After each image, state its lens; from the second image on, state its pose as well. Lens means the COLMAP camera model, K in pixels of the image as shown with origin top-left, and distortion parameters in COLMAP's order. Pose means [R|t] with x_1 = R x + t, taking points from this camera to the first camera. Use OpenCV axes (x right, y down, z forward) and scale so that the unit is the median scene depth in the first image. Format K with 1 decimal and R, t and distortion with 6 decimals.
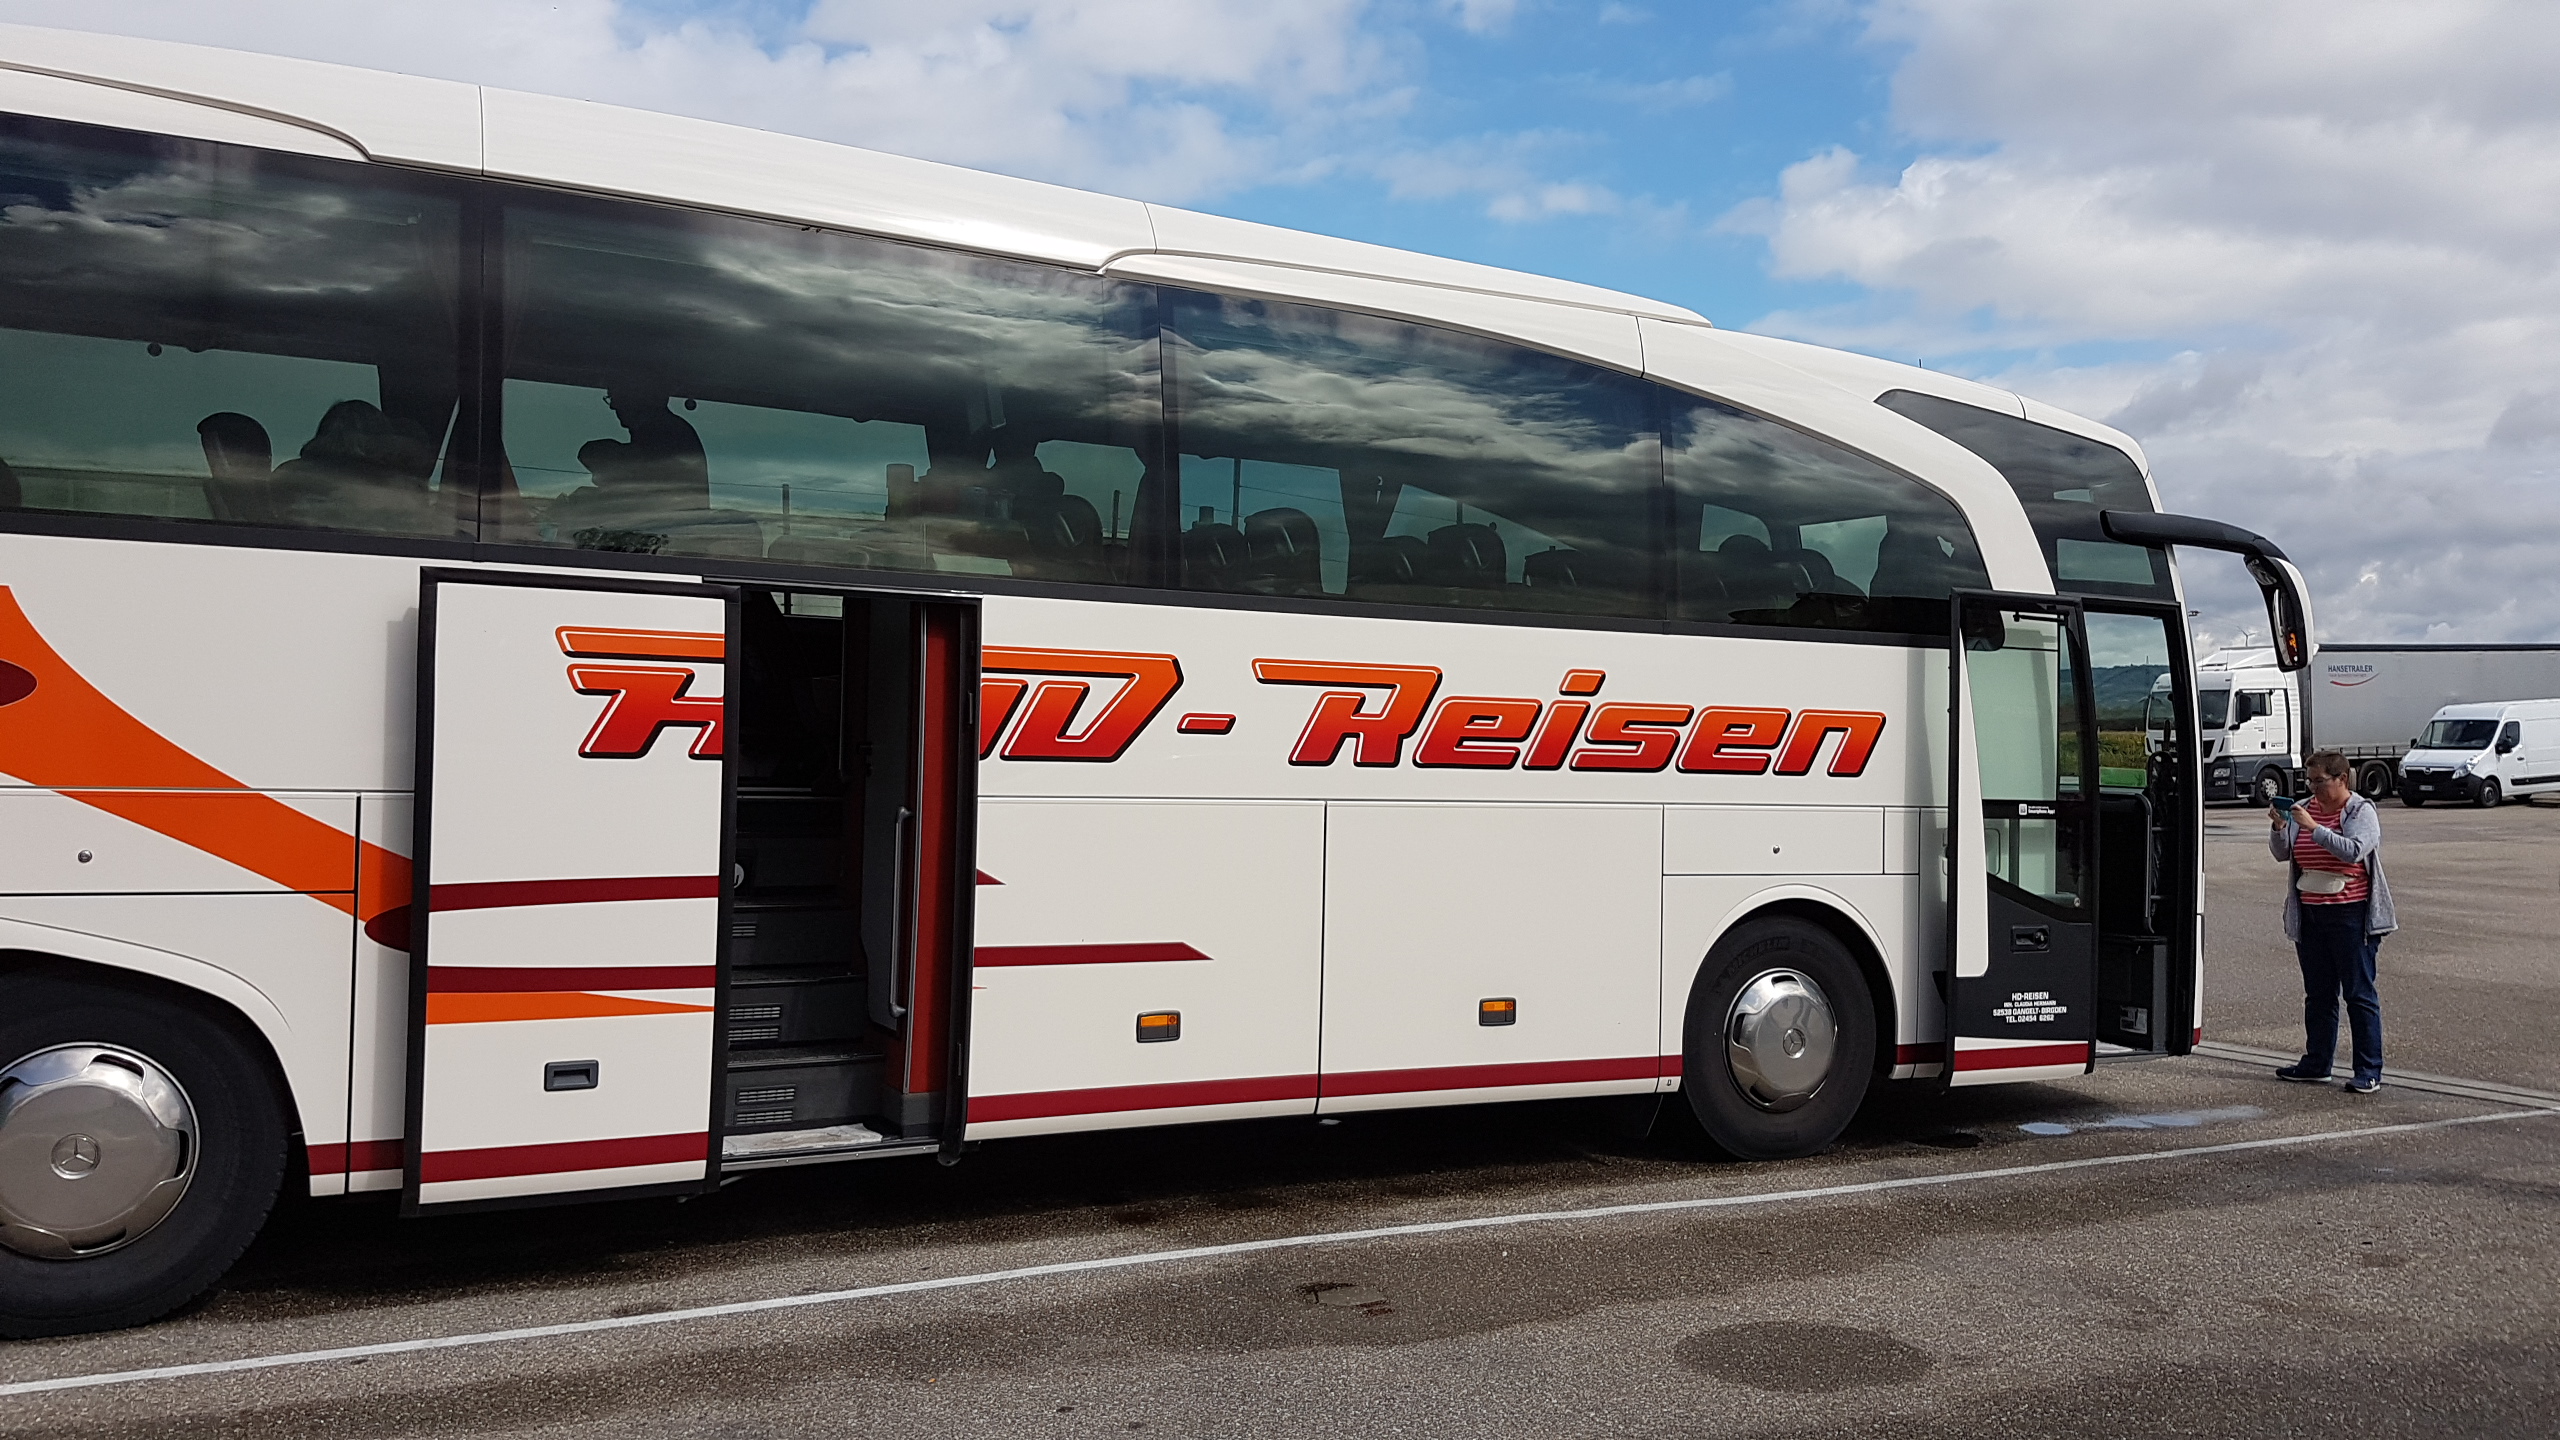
lens RADIAL K [[2038.6, 0, 1280.2], [0, 2038.6, 650.4], [0, 0, 1]] dist [0.148189, -0.001321]
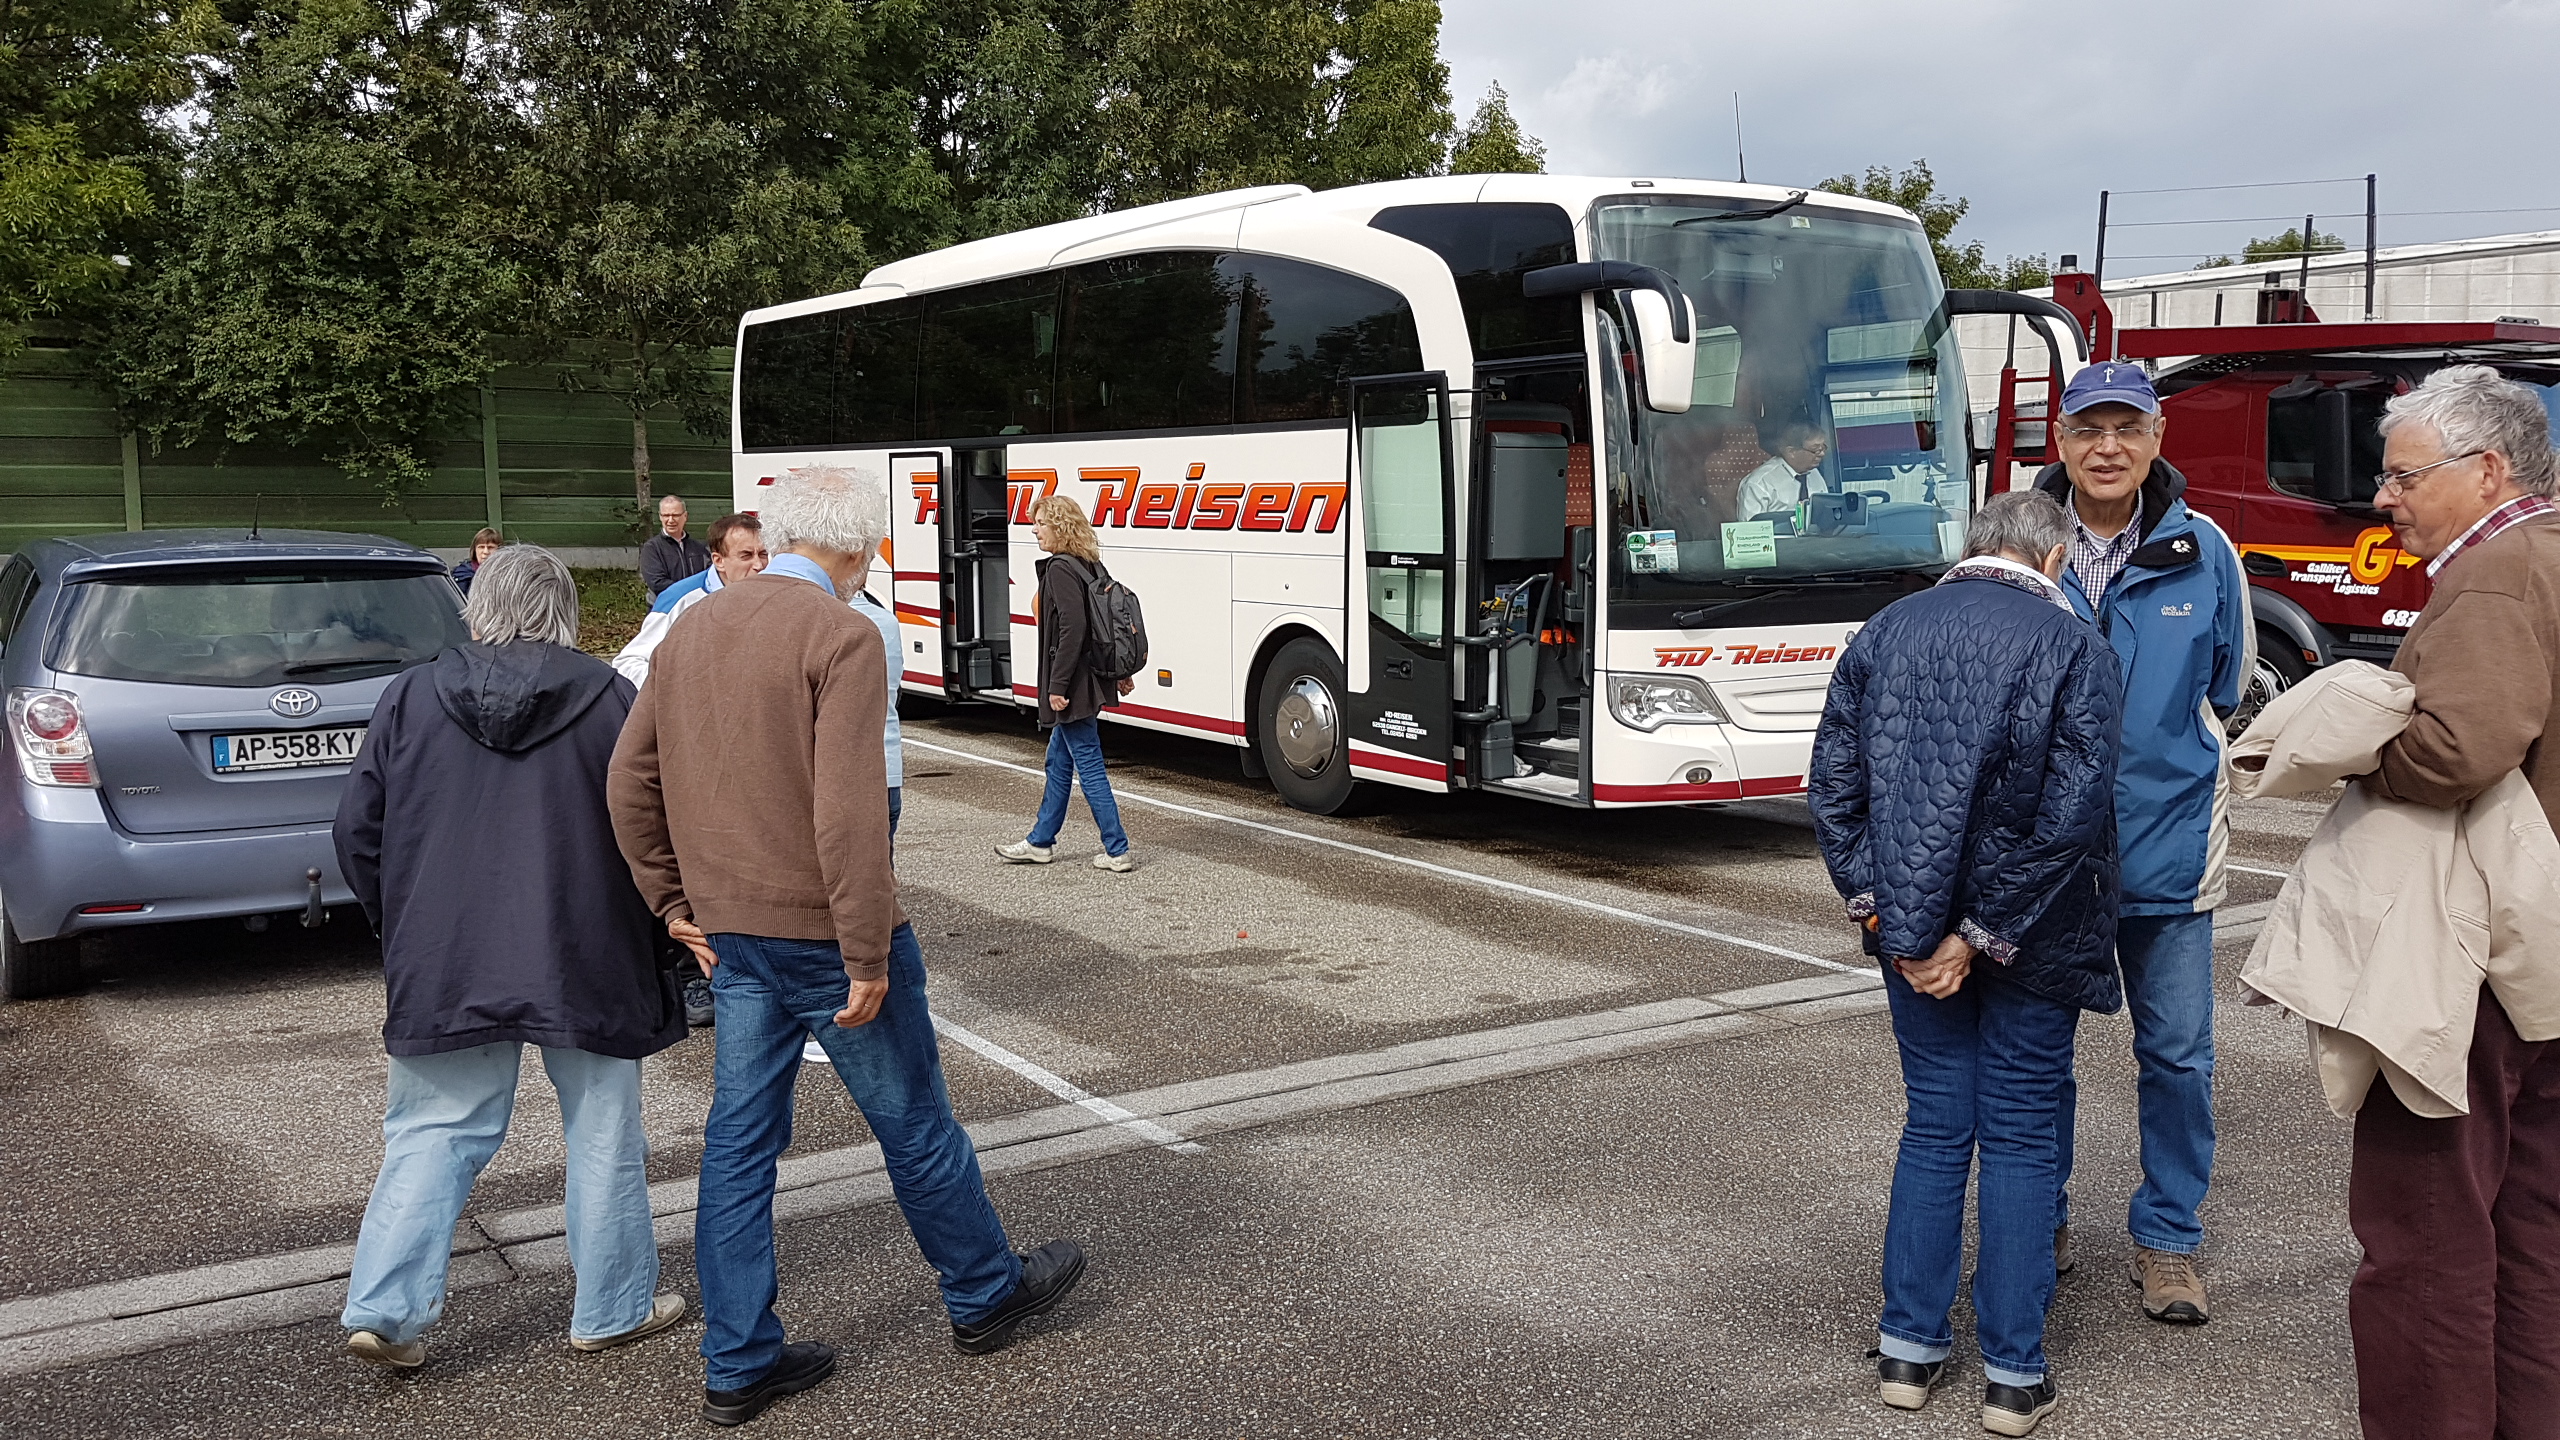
lens RADIAL K [[2017.3, 0, 1280.0], [0, 2017.3, 720.0], [0, 0, 1]] dist [-0.000822, -0.005070]
pose [[0.101838, 0.087958, -0.990905, 1.608303], [0.050283, 0.994355, 0.093432, 0.060678], [0.993529, -0.059341, 0.096841, 0.879300]]
